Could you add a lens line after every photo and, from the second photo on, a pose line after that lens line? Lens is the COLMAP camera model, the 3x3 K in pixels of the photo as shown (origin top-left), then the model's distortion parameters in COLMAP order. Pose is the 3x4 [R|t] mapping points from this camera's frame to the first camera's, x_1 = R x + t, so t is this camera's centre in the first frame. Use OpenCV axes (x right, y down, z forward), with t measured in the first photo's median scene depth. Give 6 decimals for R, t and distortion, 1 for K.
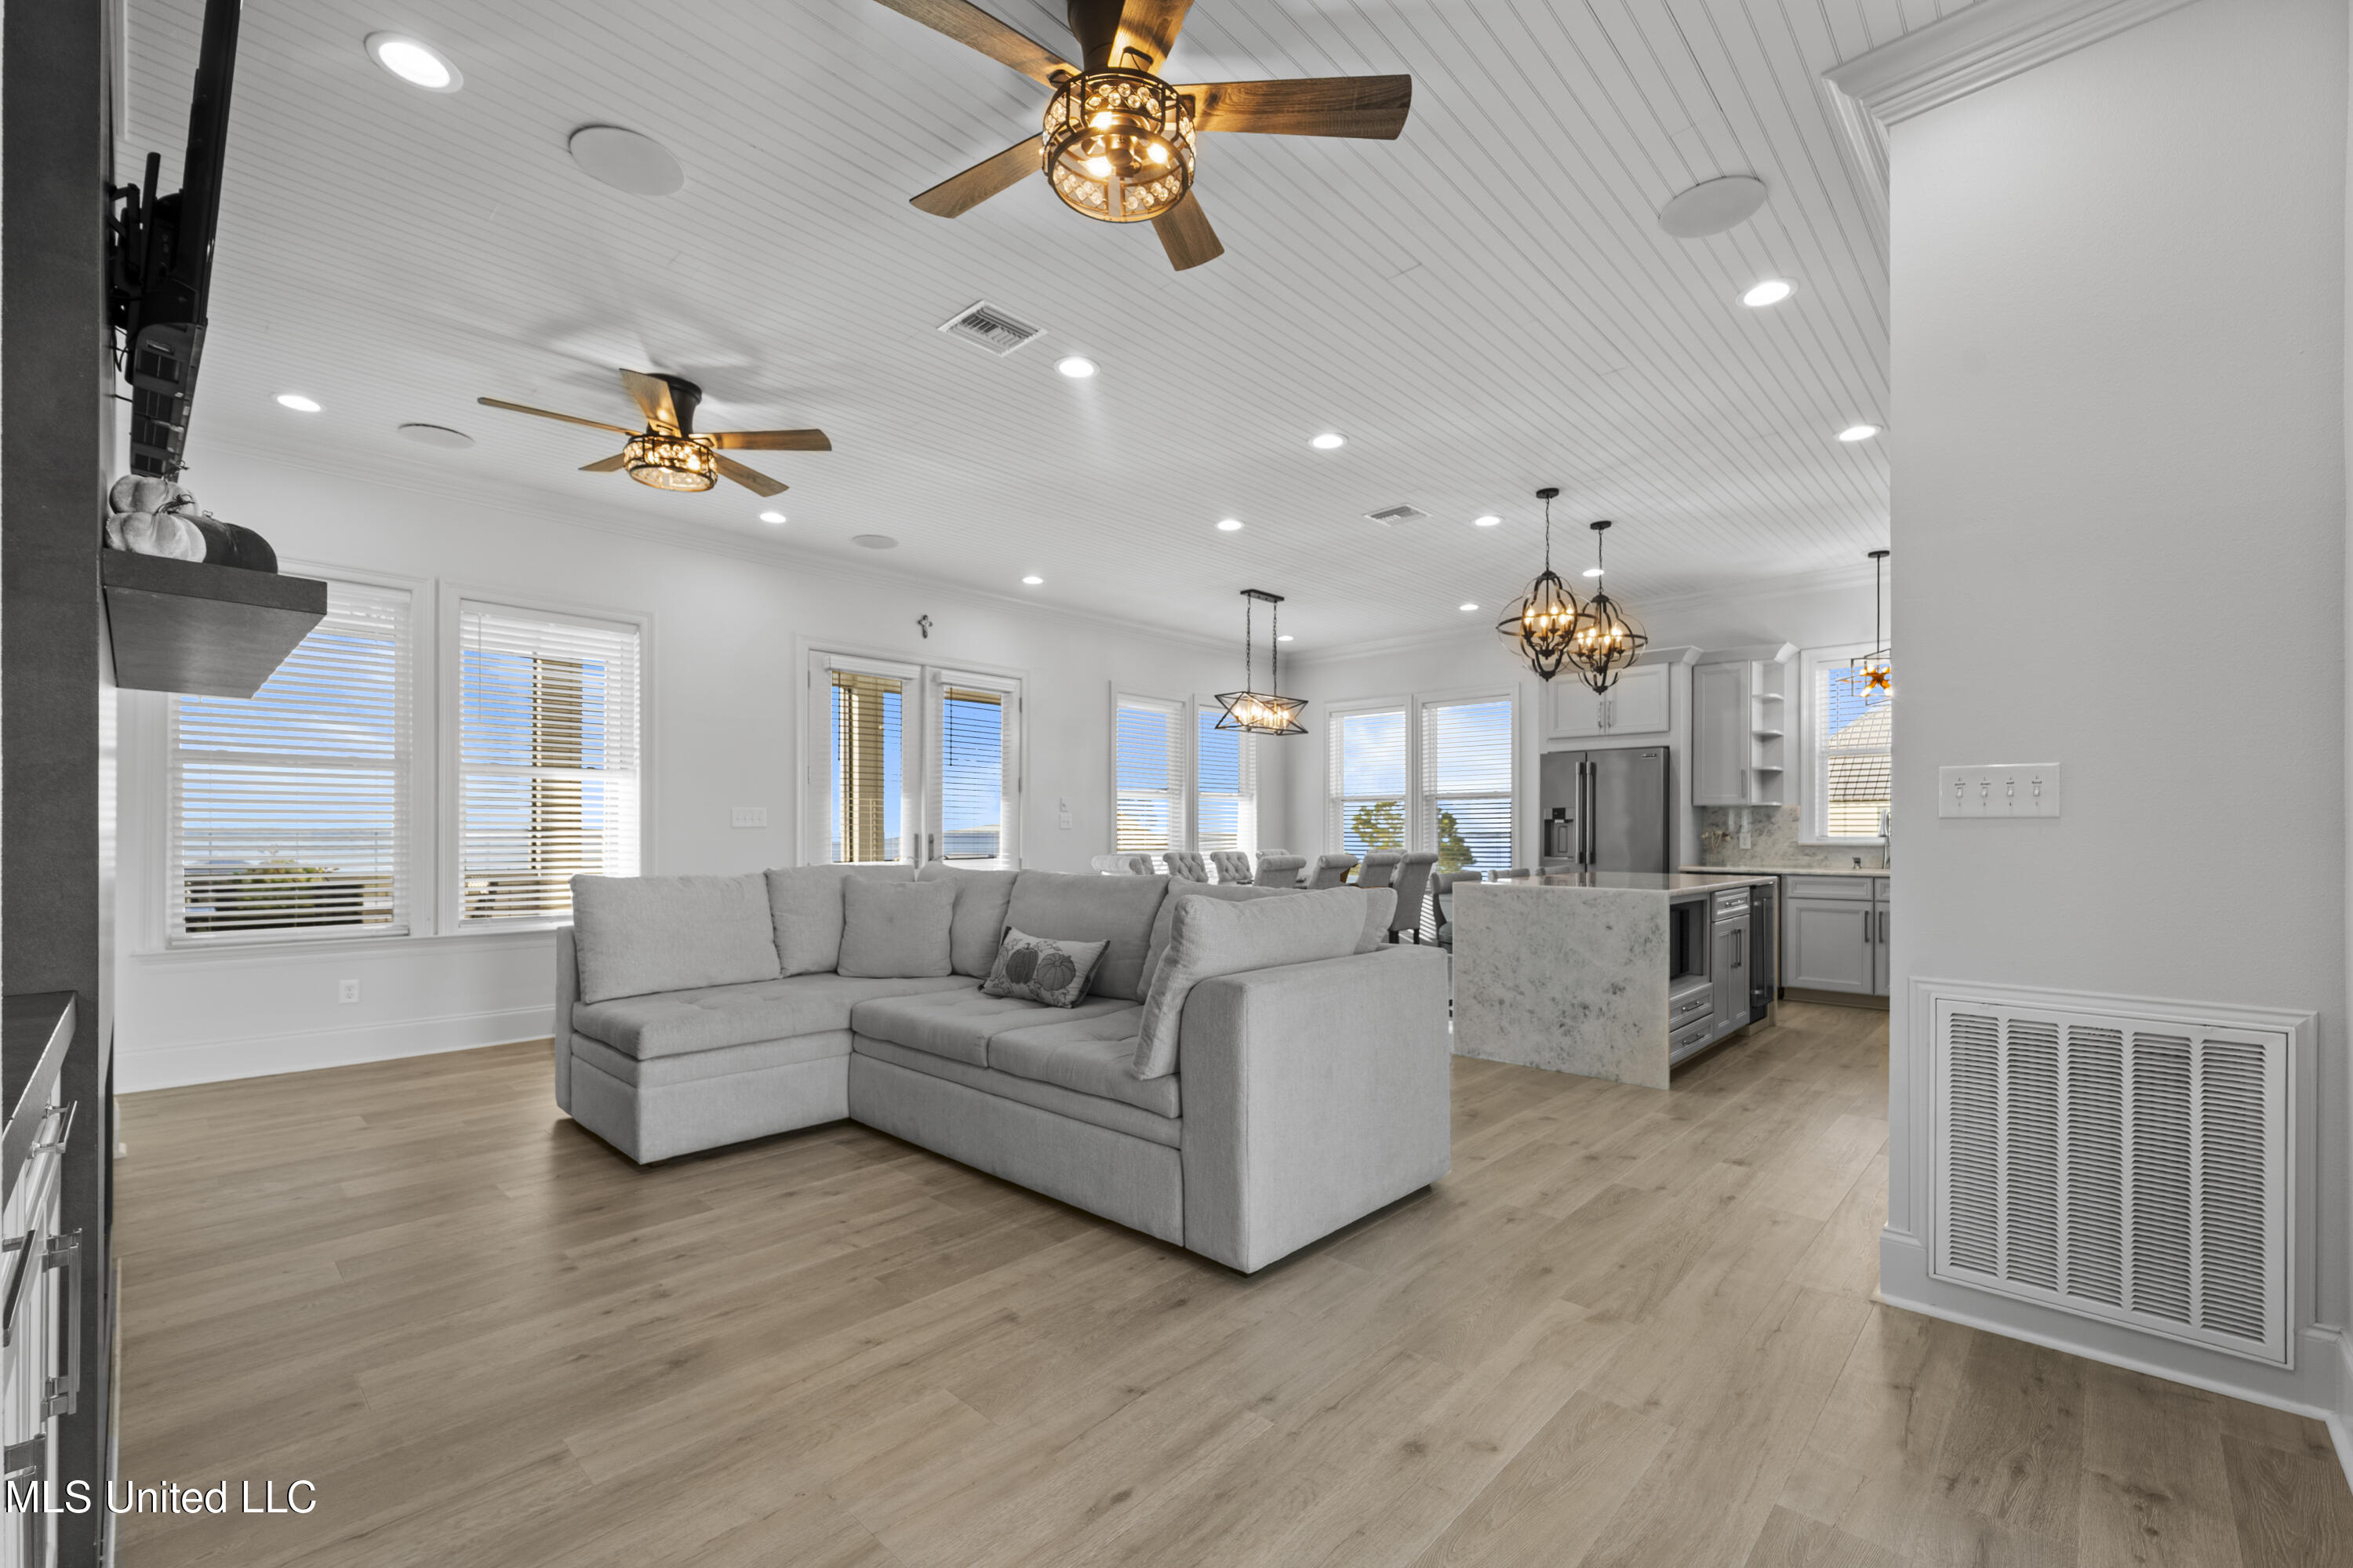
lens RADIAL K [[977.3, 0, 1179.8], [0, 977.3, 835.0], [0, 0, 1]] dist [0.000431, 0.000018]
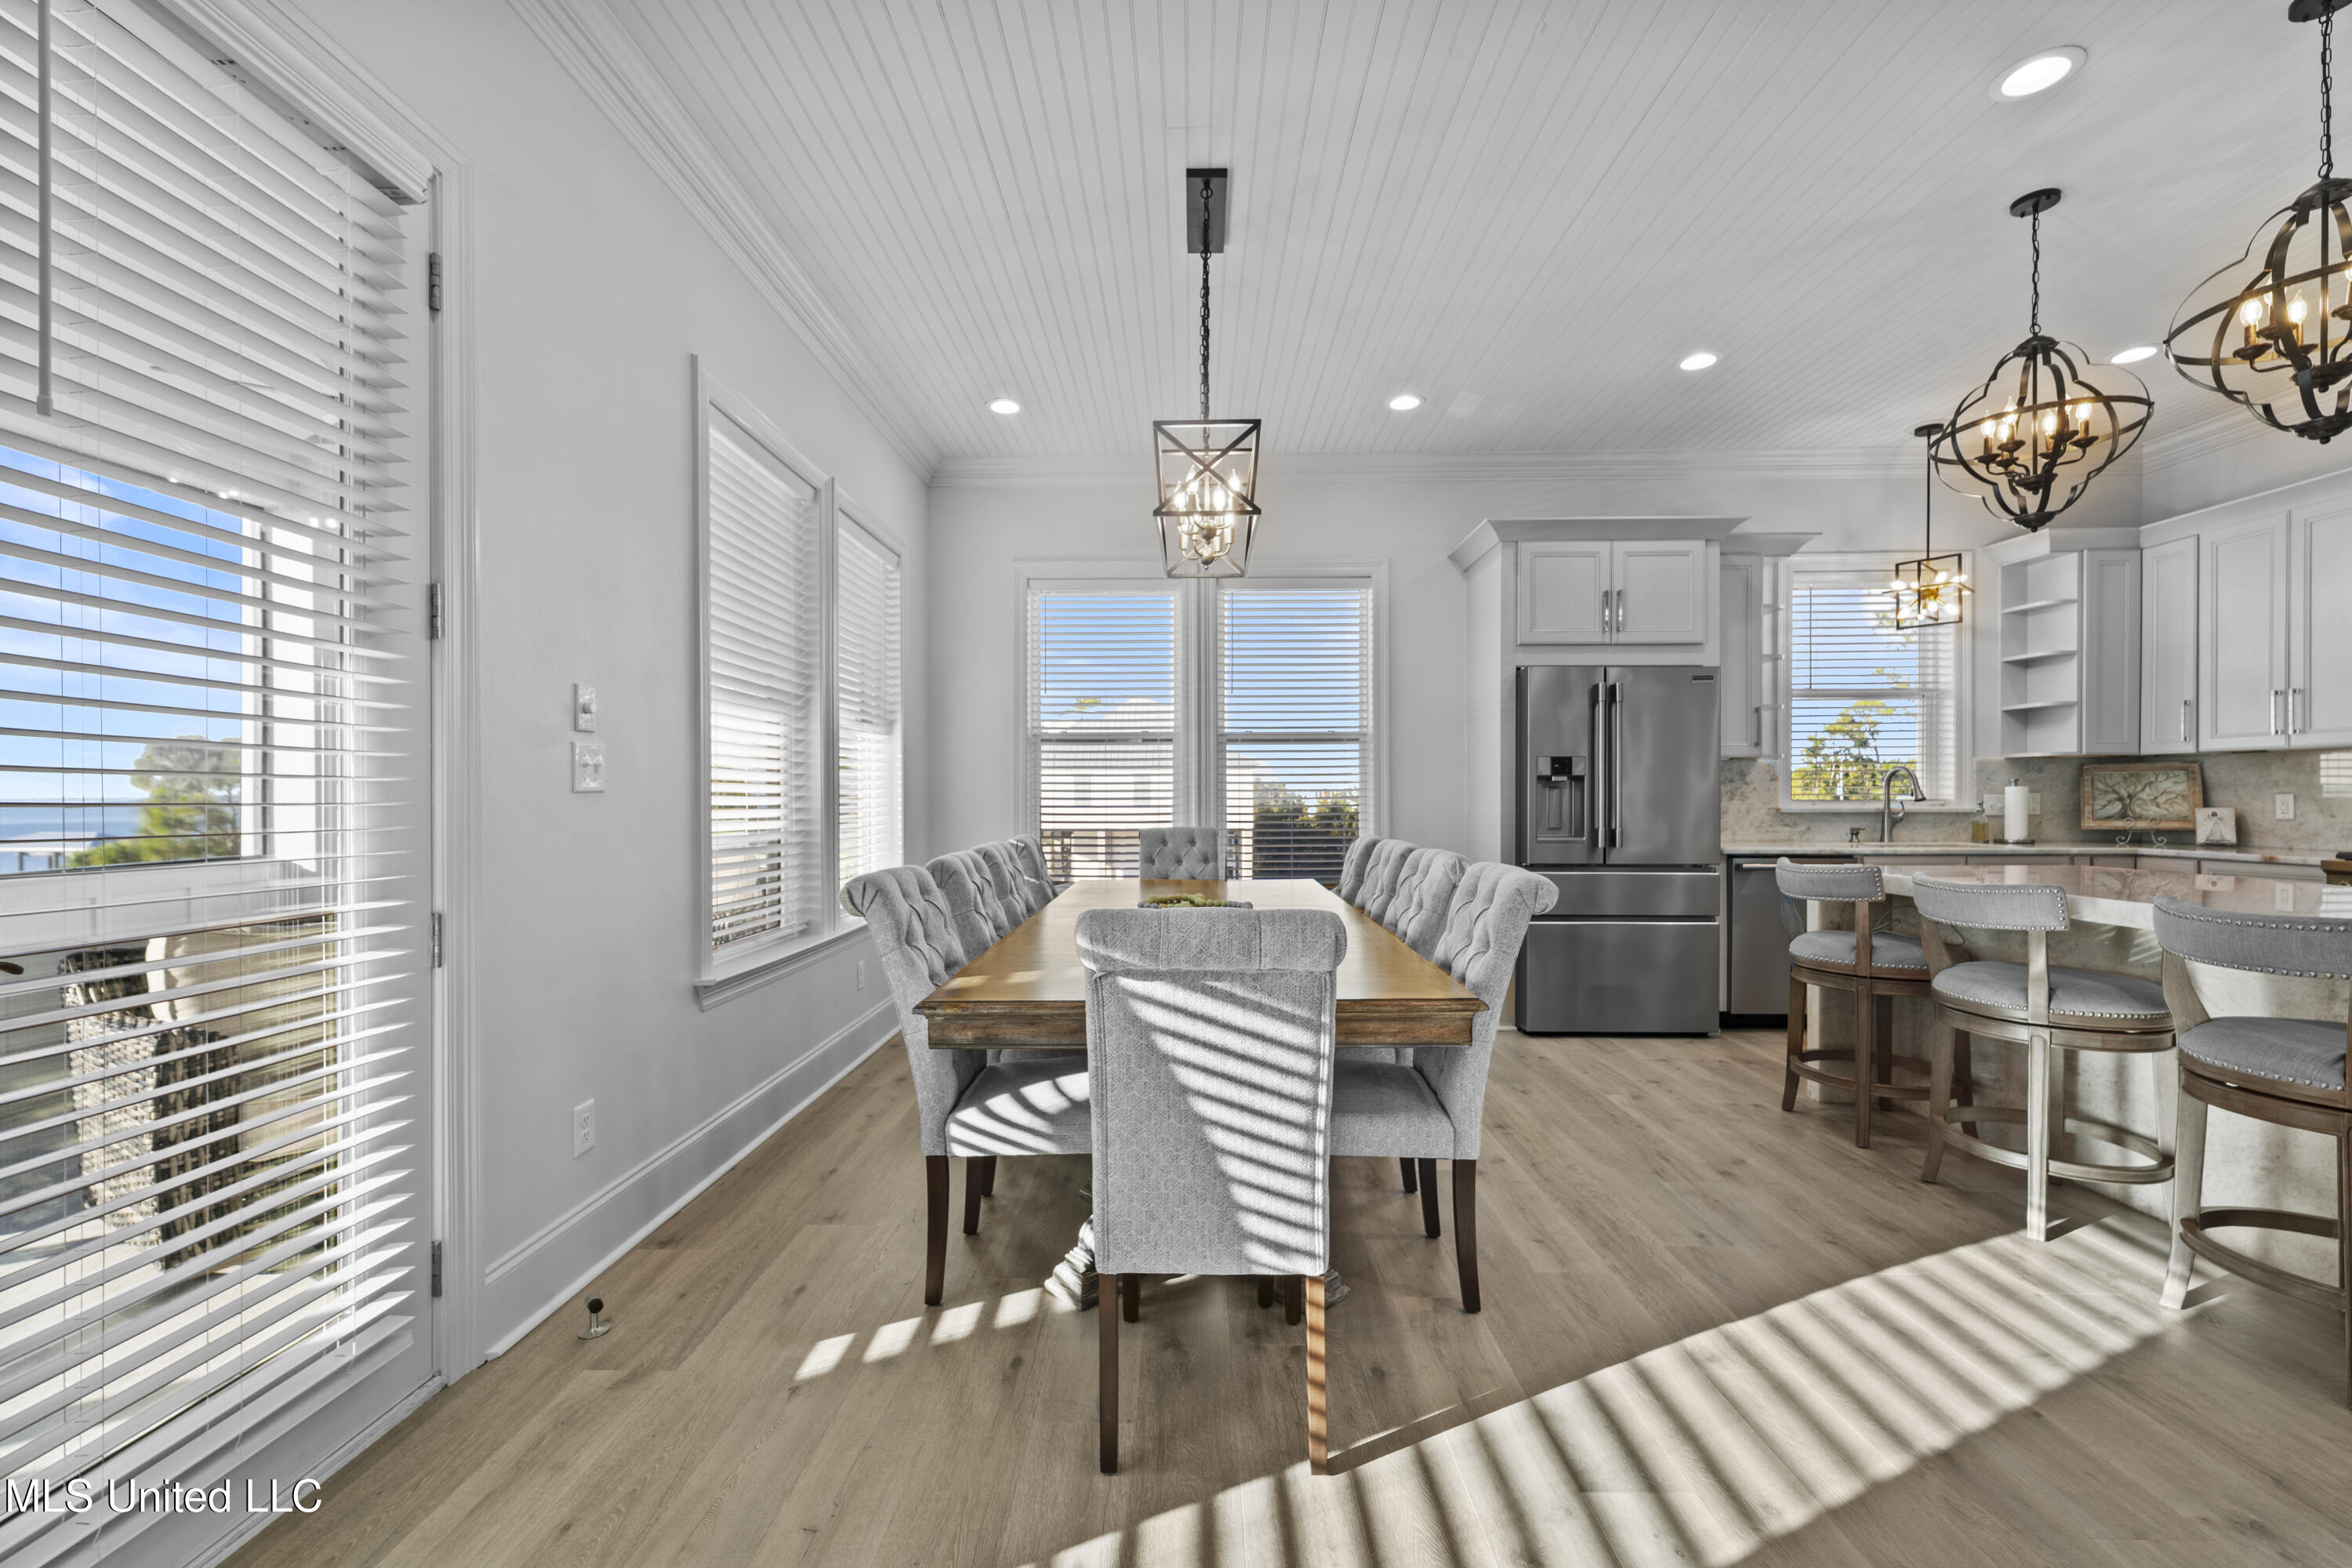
lens RADIAL K [[941.1, 0, 1168.4], [0, 941.1, 803.4], [0, 0, 1]] dist [-0.009135, -0.000405]
pose [[0.752265, -0.009546, 0.658792, -0.234759], [0.005516, 0.999951, 0.008192, -0.006005], [-0.658838, -0.002528, 0.752281, 0.932843]]
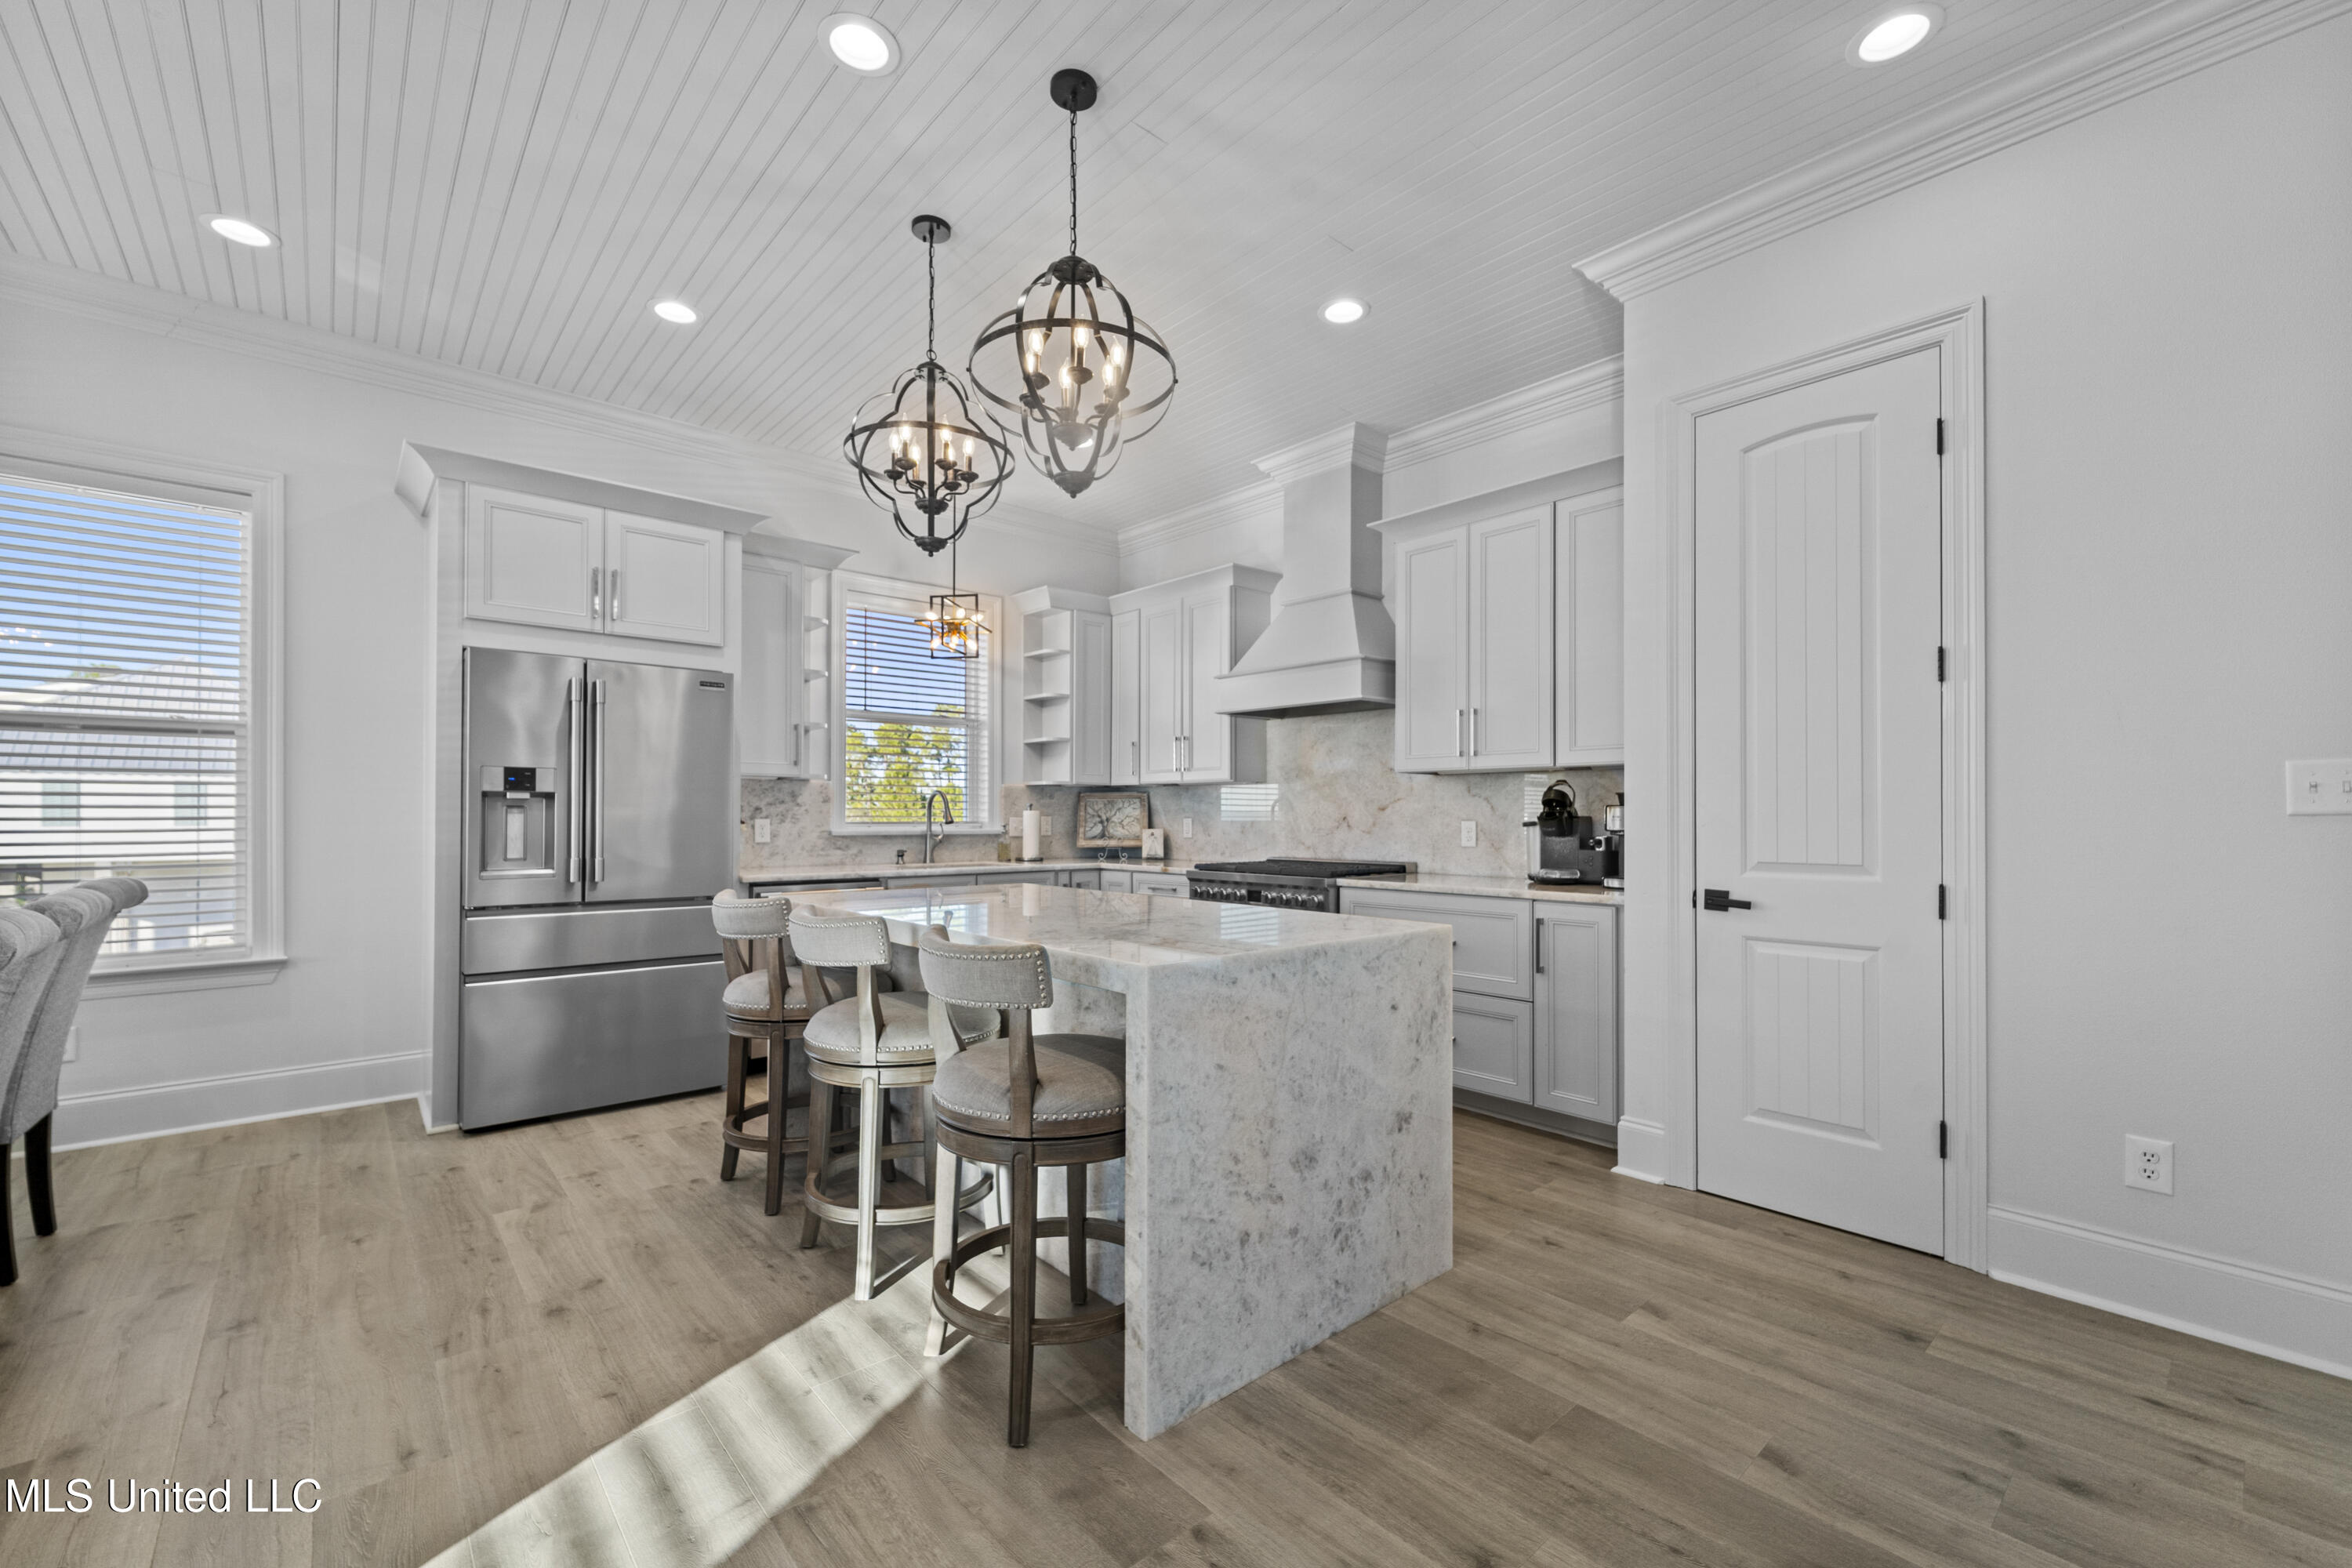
lens RADIAL K [[960.1, 0, 1166.5], [0, 960.1, 811.0], [0, 0, 1]] dist [0.001821, 0.000117]
pose [[0.093273, 0.003903, 0.995633, -0.064366], [-0.000747, 0.999992, -0.003850, -0.006314], [-0.995640, -0.000385, 0.093275, 0.833412]]
